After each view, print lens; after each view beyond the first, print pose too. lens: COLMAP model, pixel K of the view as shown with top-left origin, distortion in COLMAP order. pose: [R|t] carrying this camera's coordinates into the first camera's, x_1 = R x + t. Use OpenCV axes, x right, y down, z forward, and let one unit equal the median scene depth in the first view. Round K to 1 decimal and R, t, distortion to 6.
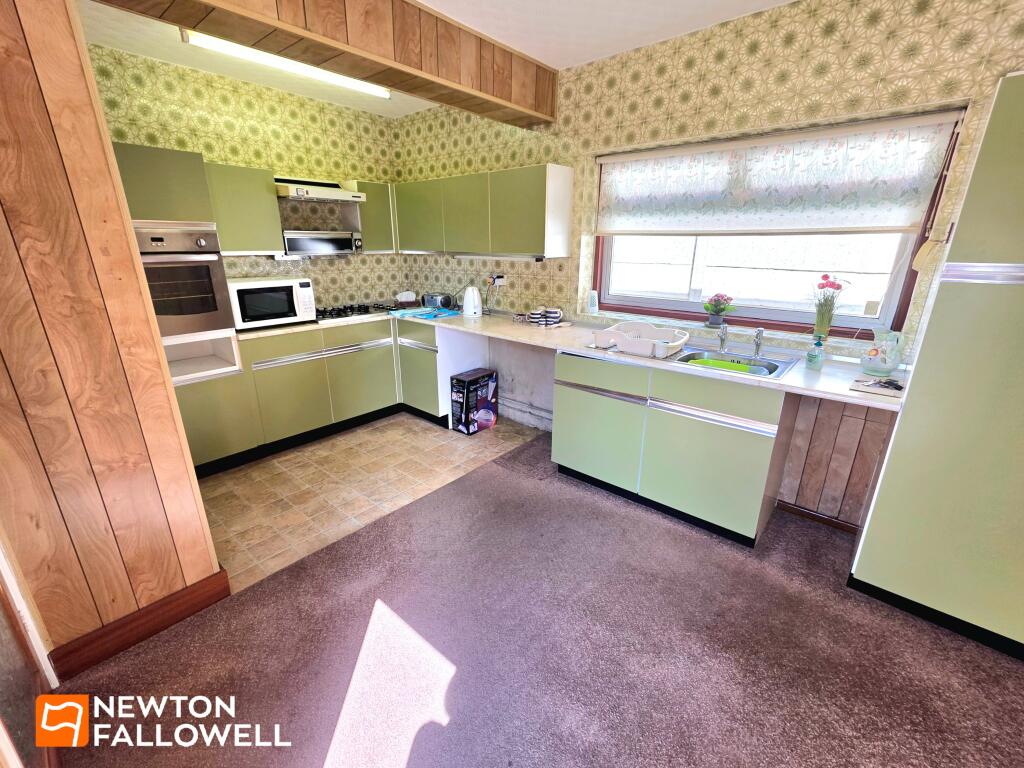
lens RADIAL K [[439.2, 0, 509.0], [0, 439.2, 386.1], [0, 0, 1]] dist [-0.001434, -0.000298]
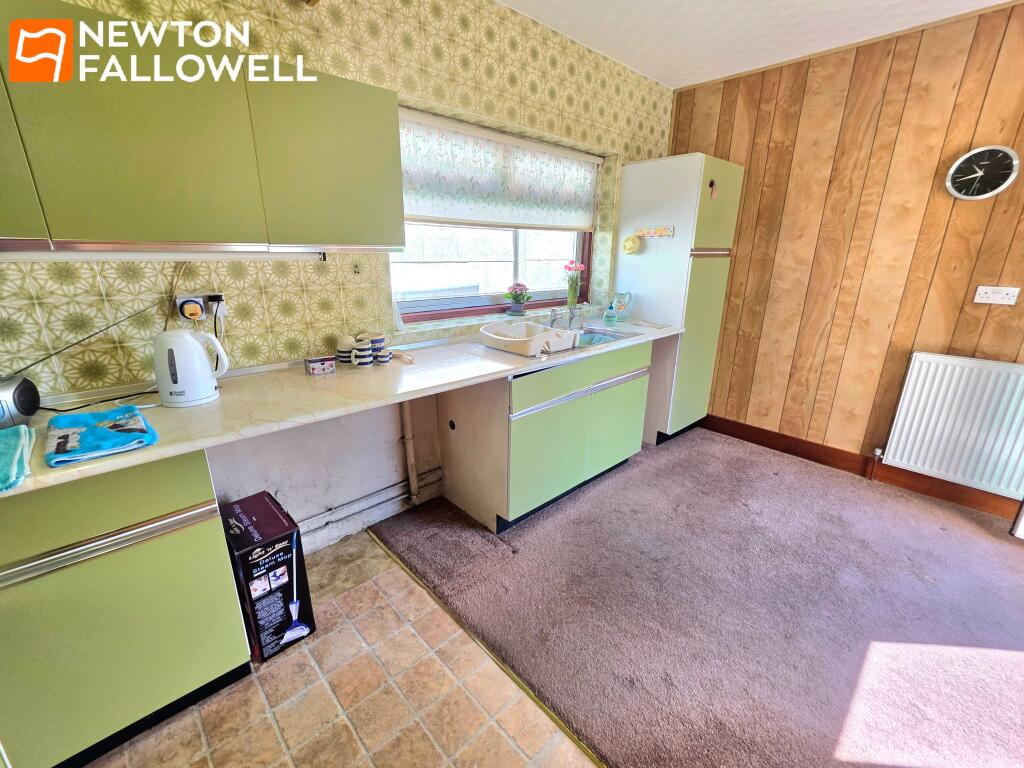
lens RADIAL K [[439.2, 0, 509.0], [0, 439.2, 386.1], [0, 0, 1]] dist [-0.001434, -0.000298]
pose [[0.103662, -0.299564, 0.948428, -0.500857], [0.296554, 0.919502, 0.258014, -0.217500], [-0.949373, 0.254514, 0.184154, 0.739774]]
